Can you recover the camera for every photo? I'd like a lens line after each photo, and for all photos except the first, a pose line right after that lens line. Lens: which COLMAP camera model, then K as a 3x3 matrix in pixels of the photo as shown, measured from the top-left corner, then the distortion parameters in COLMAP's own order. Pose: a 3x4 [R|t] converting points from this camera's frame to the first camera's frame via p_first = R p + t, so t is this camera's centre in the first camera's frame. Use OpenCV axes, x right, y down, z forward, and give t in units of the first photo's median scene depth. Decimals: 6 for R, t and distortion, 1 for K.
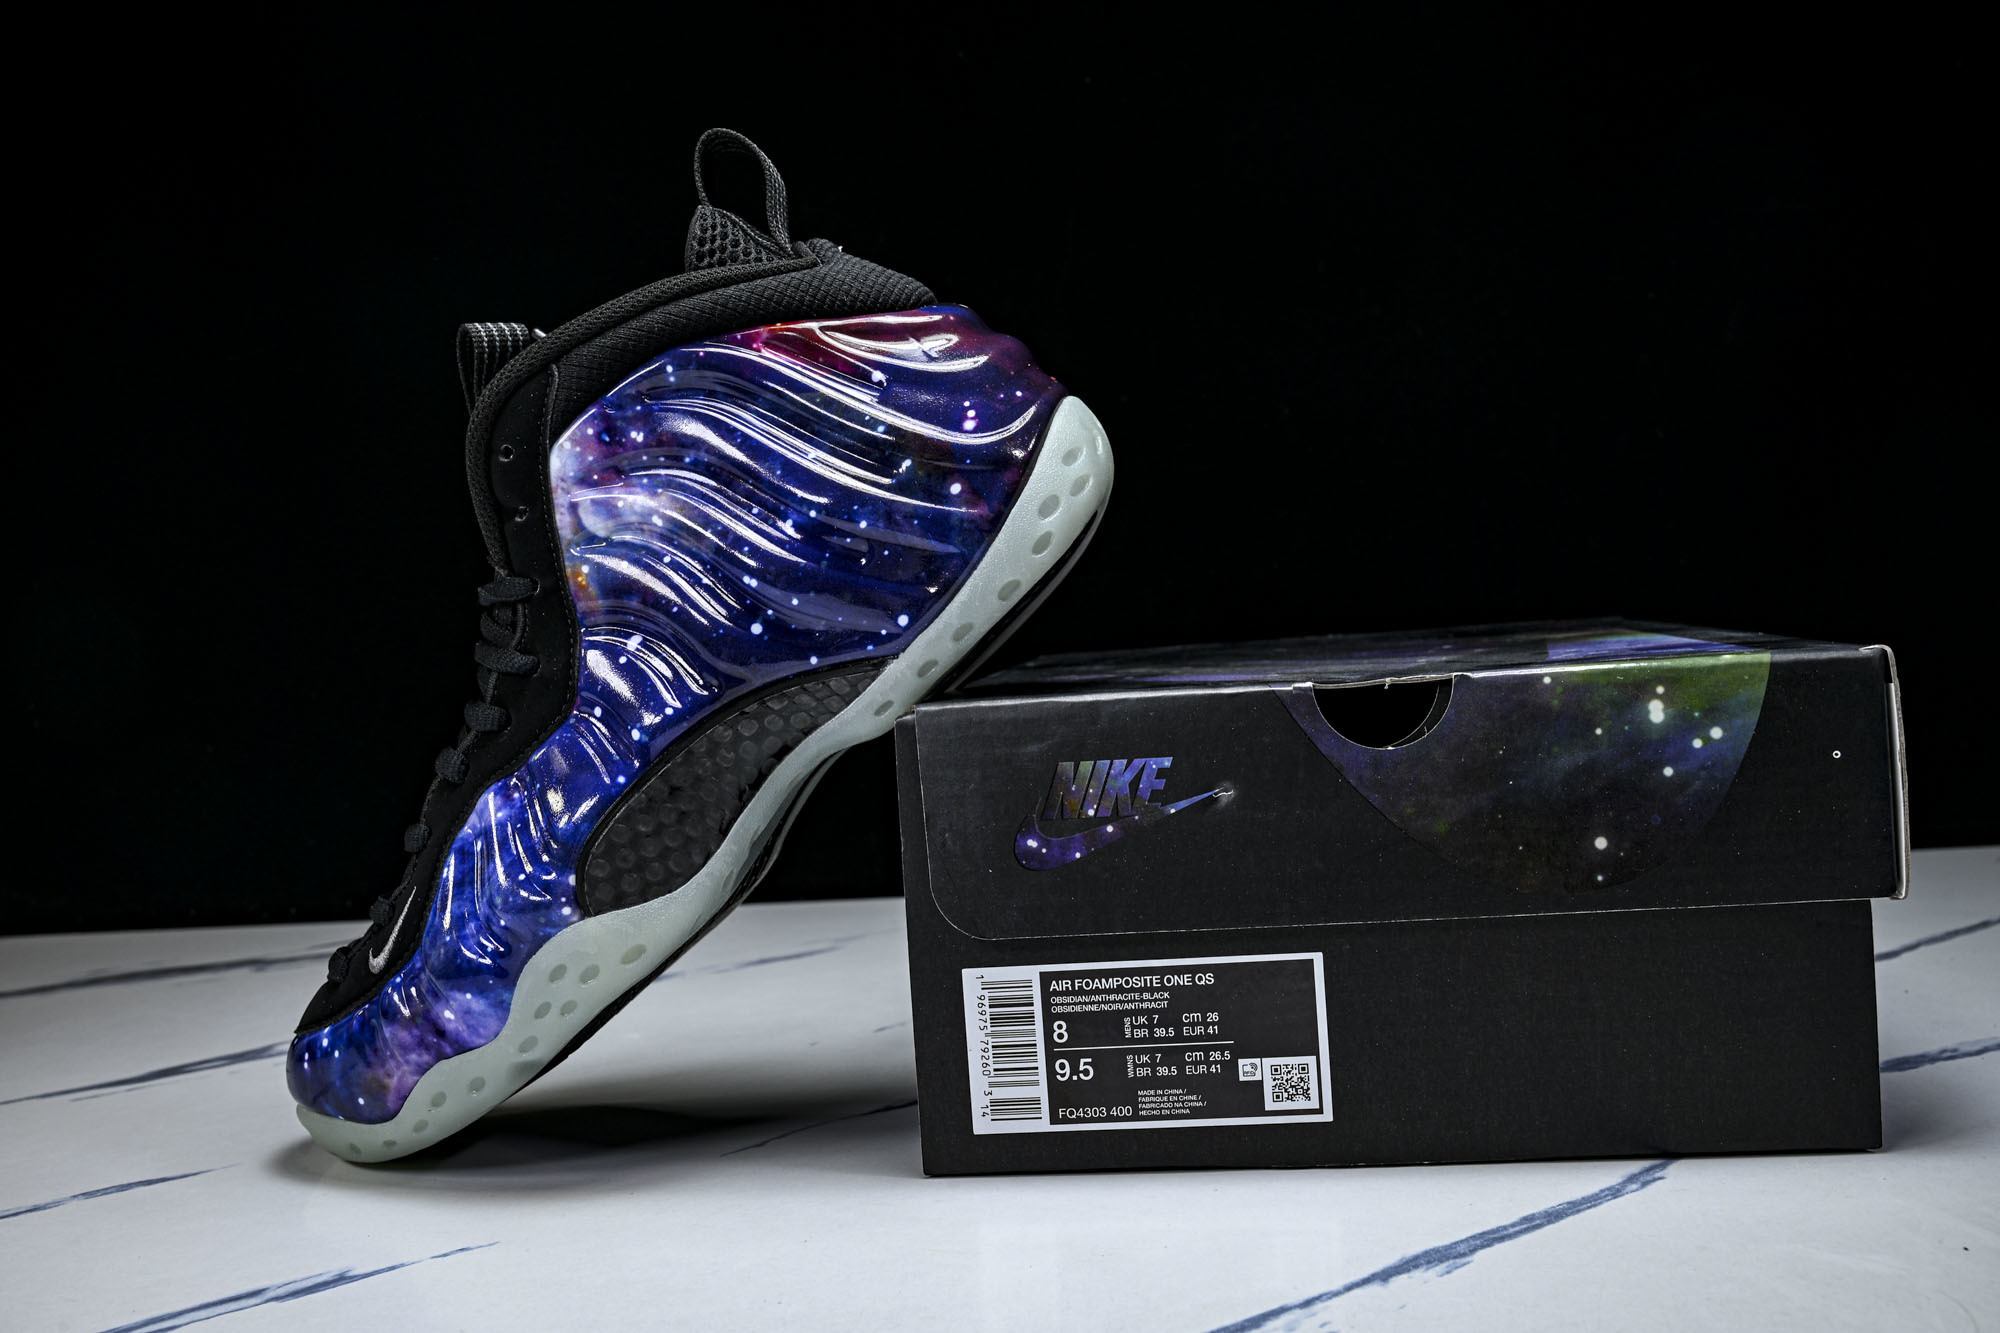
lens RADIAL K [[2073.2, 0, 1000.3], [0, 2073.2, 651.9], [0, 0, 1]] dist [-0.001802, 0.000000]
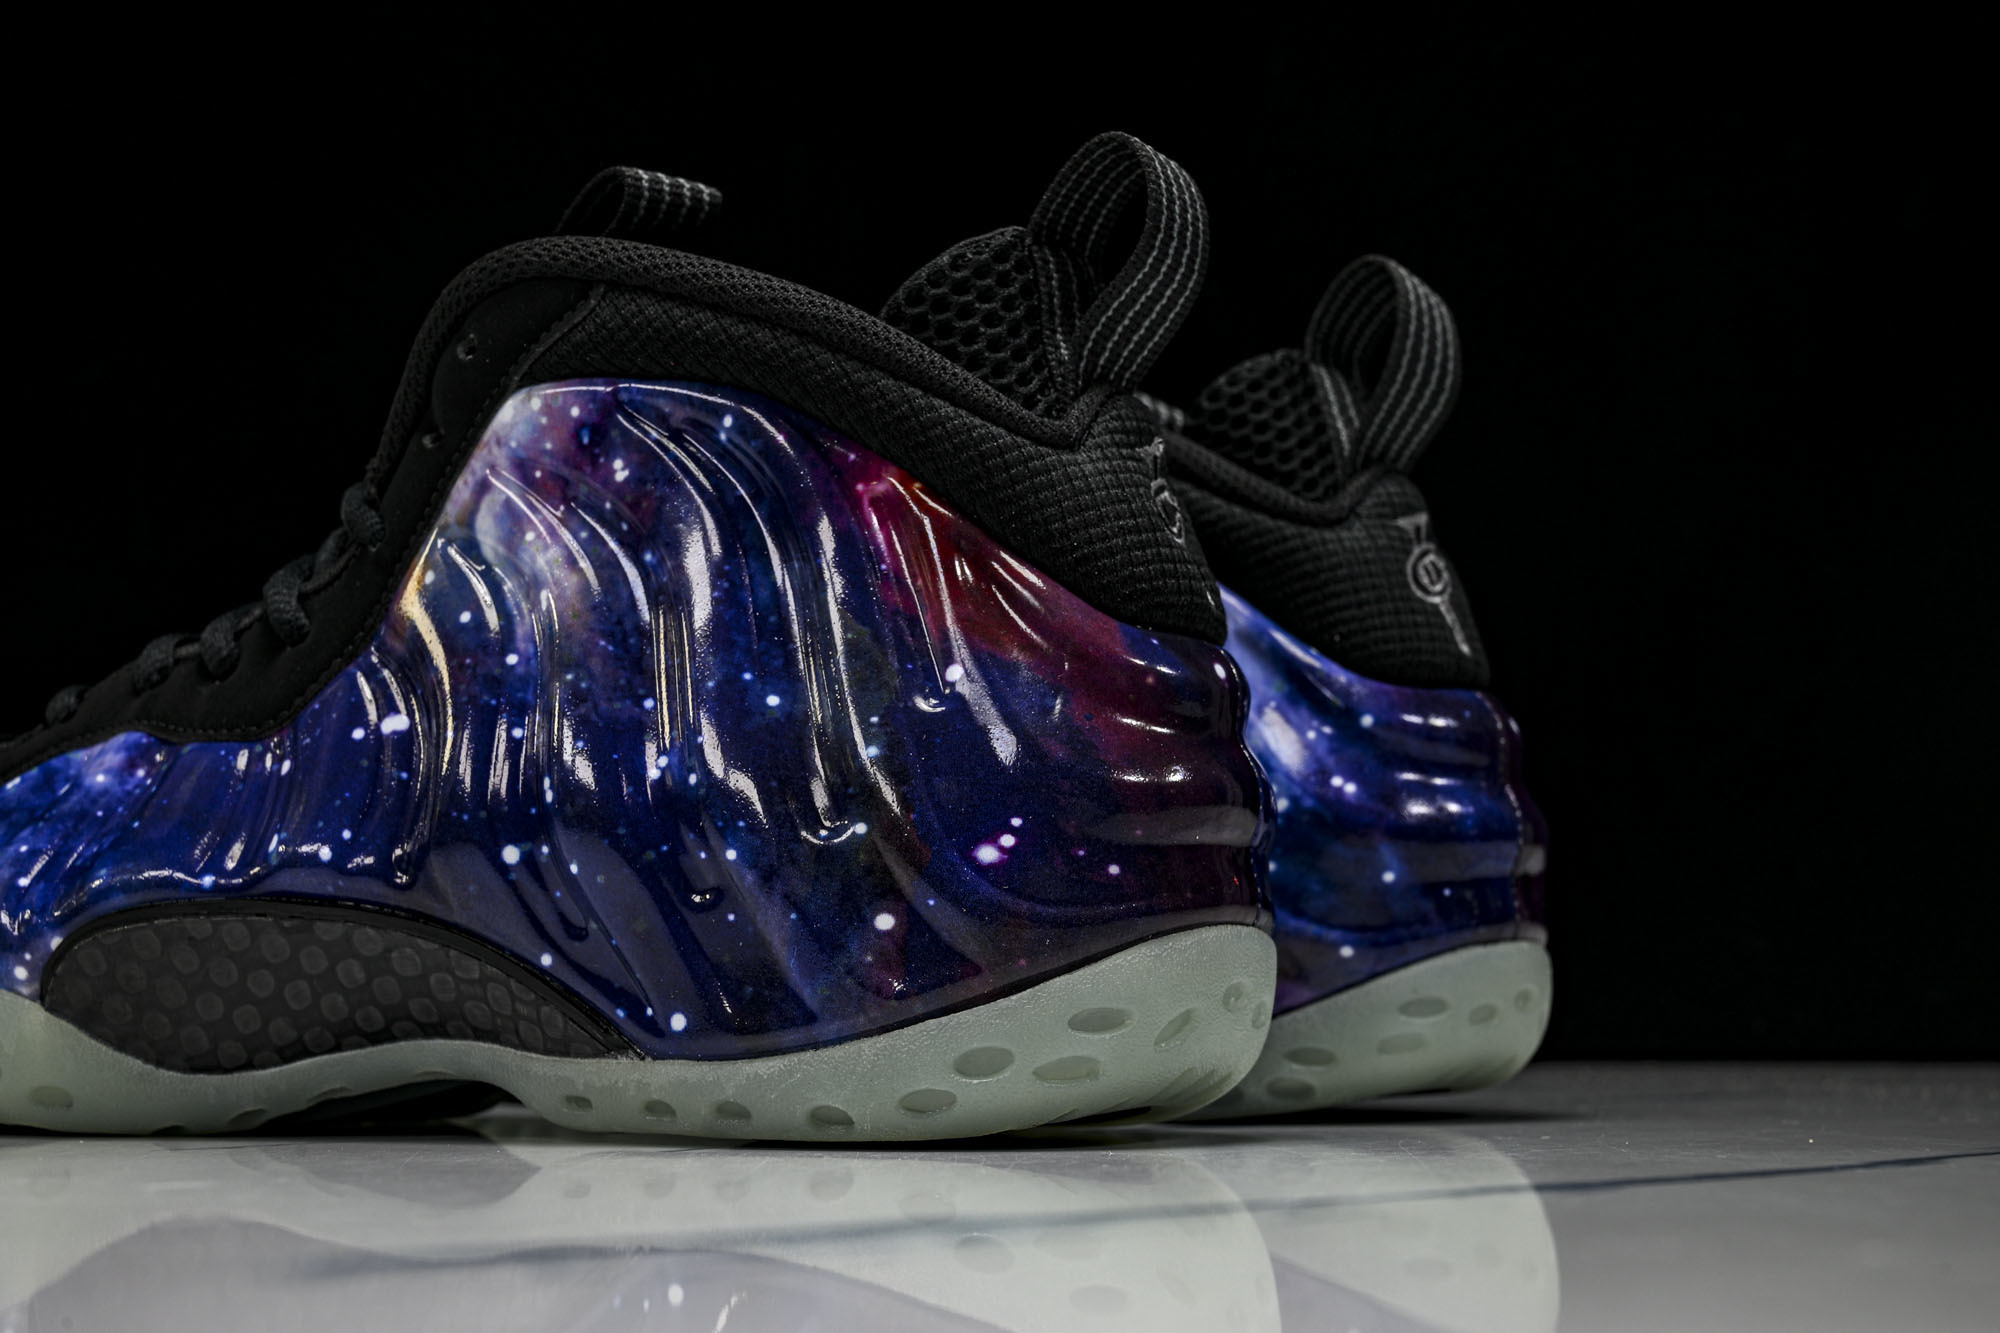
lens RADIAL K [[3104.9, 0, 1018.7], [0, 3104.9, 670.4], [0, 0, 1]] dist [-0.008371, 0.000000]
pose [[0.672283, 0.677834, -0.297618, 0.185905], [-0.650062, 0.732884, 0.200752, -0.288969], [0.354196, 0.058508, 0.933339, 0.205251]]
